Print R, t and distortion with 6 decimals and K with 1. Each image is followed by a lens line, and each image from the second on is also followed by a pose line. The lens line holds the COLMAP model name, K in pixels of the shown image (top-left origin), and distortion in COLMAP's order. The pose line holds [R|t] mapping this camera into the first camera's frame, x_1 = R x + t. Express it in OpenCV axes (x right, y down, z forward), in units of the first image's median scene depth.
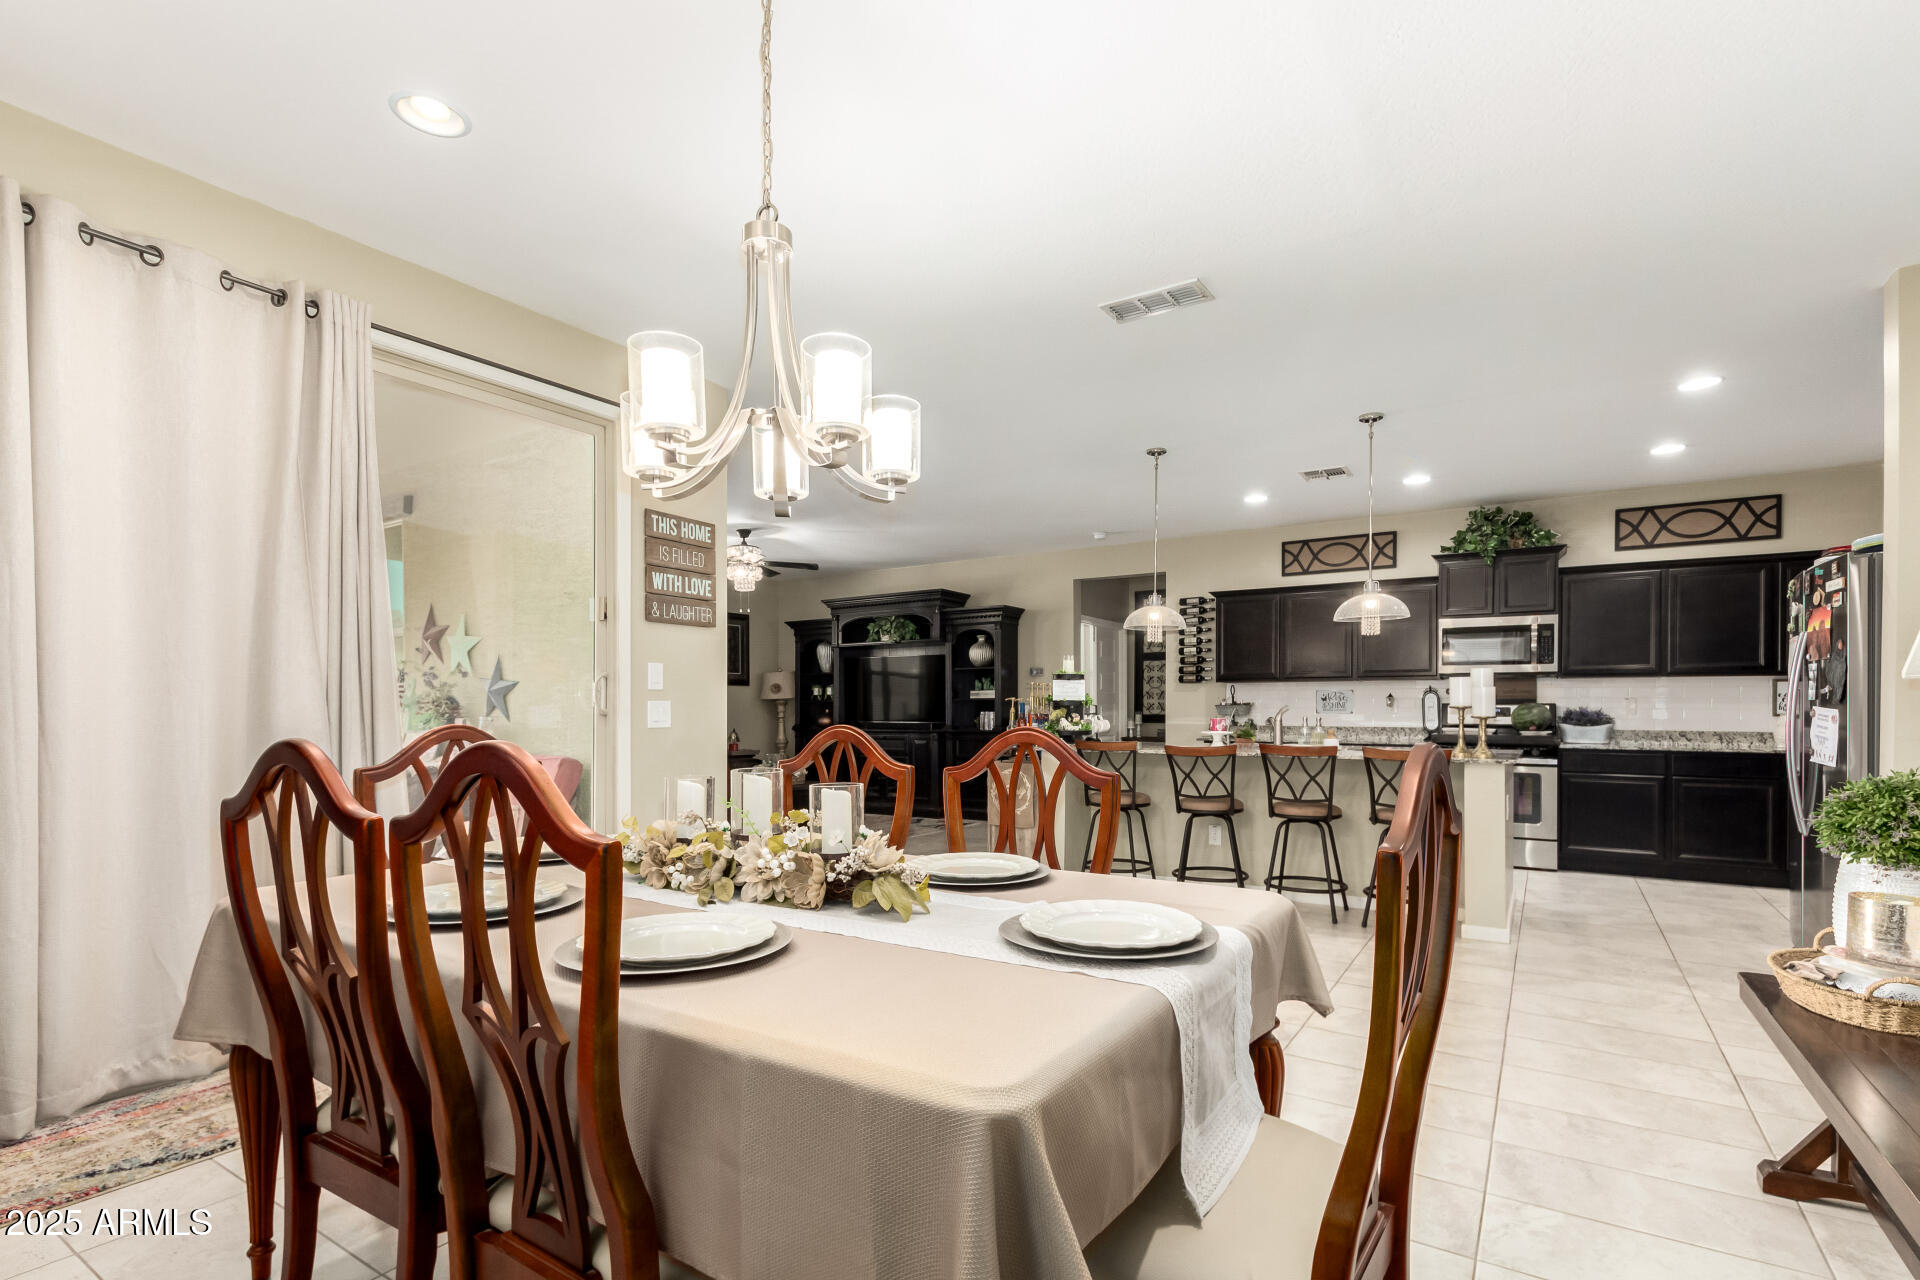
lens RADIAL K [[908.8, 0, 966.4], [0, 908.8, 717.1], [0, 0, 1]] dist [0.012774, -0.002592]
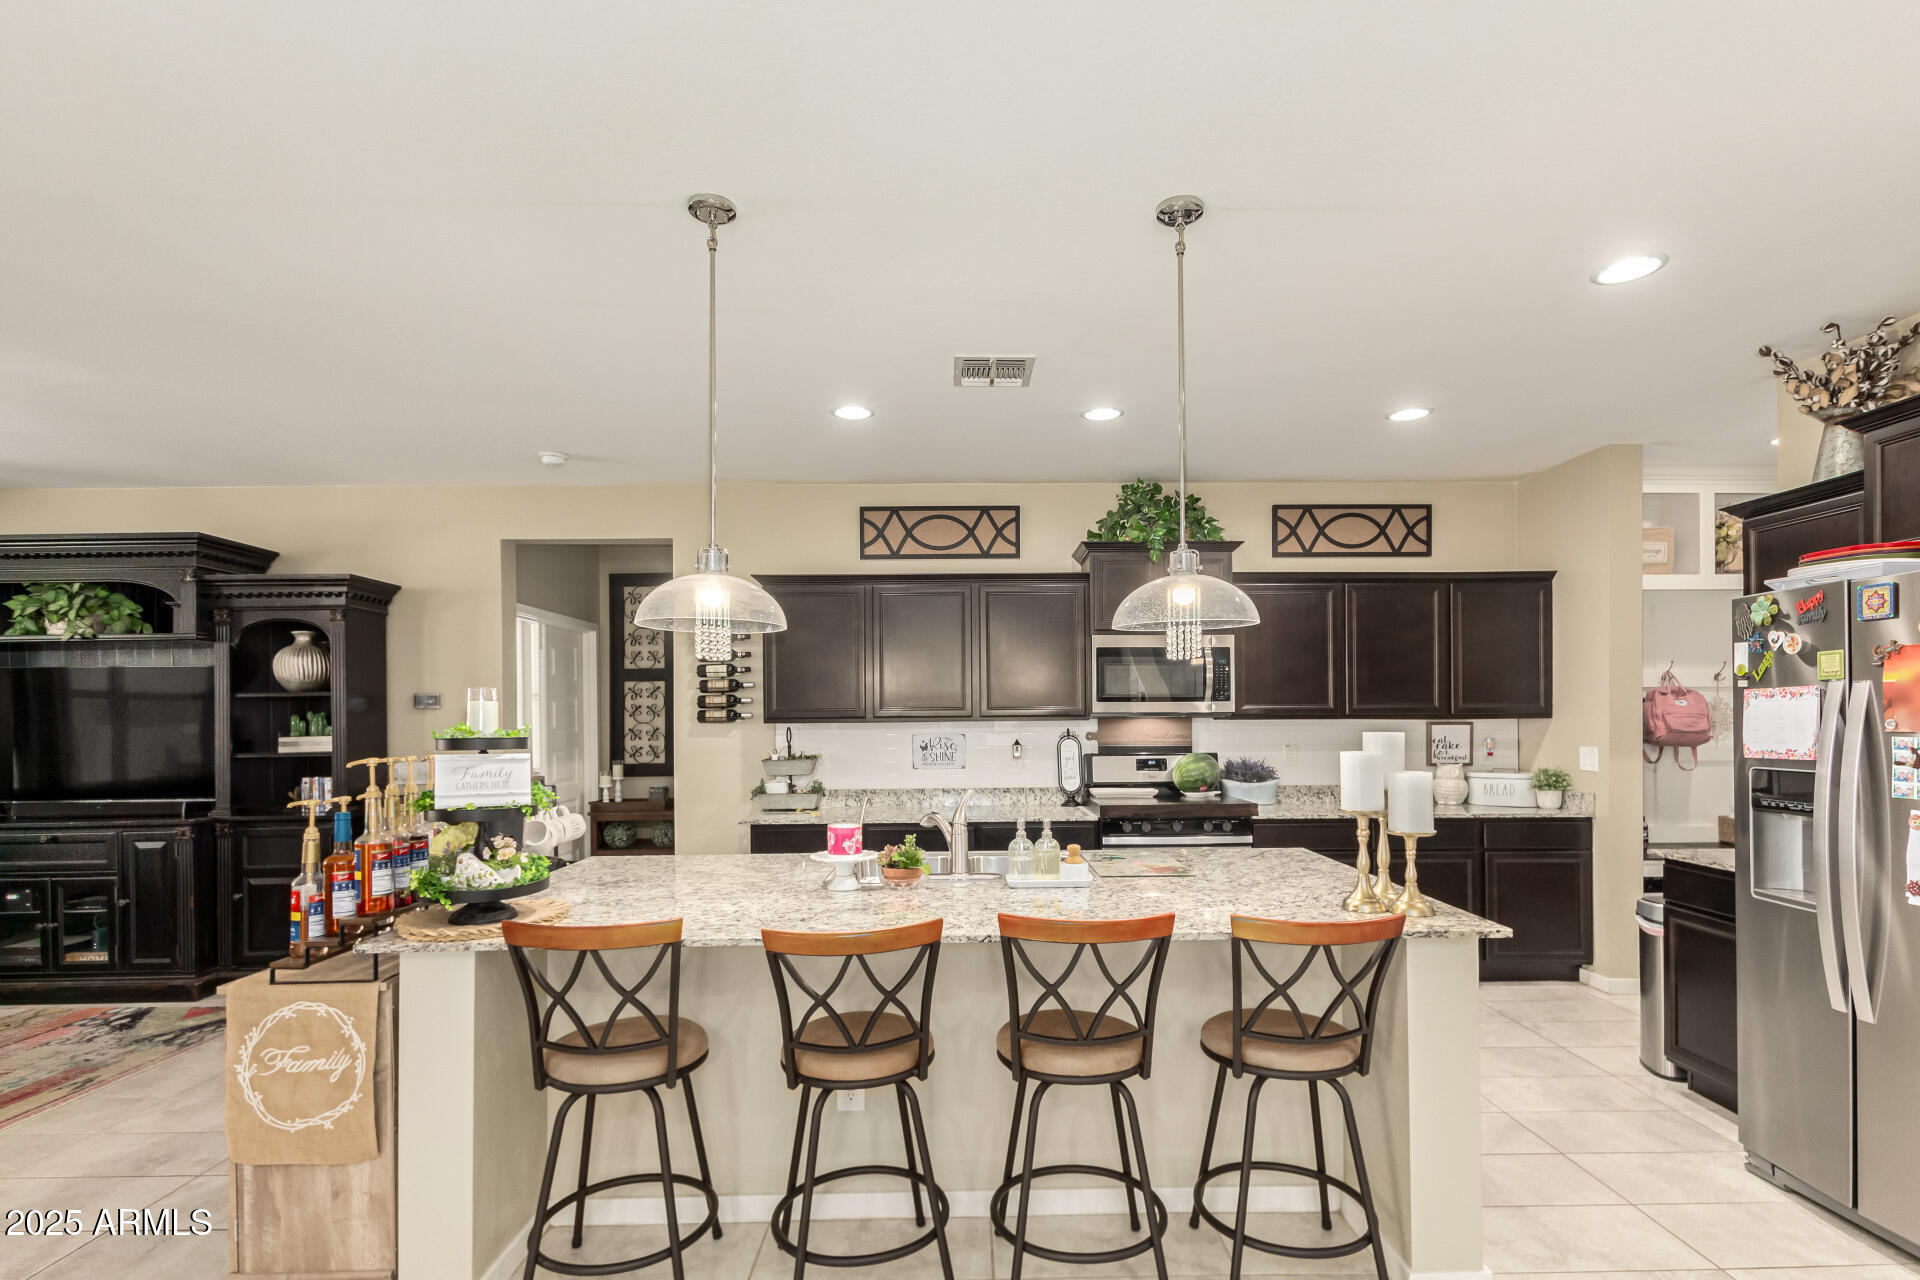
lens RADIAL K [[908.8, 0, 975.1], [0, 908.8, 711.1], [0, 0, 1]] dist [0.012774, -0.002592]
pose [[0.830531, -0.006620, 0.556933, 0.045119], [0.016259, 0.999791, -0.012363, -0.031978], [-0.556735, 0.019323, 0.830465, 0.359711]]
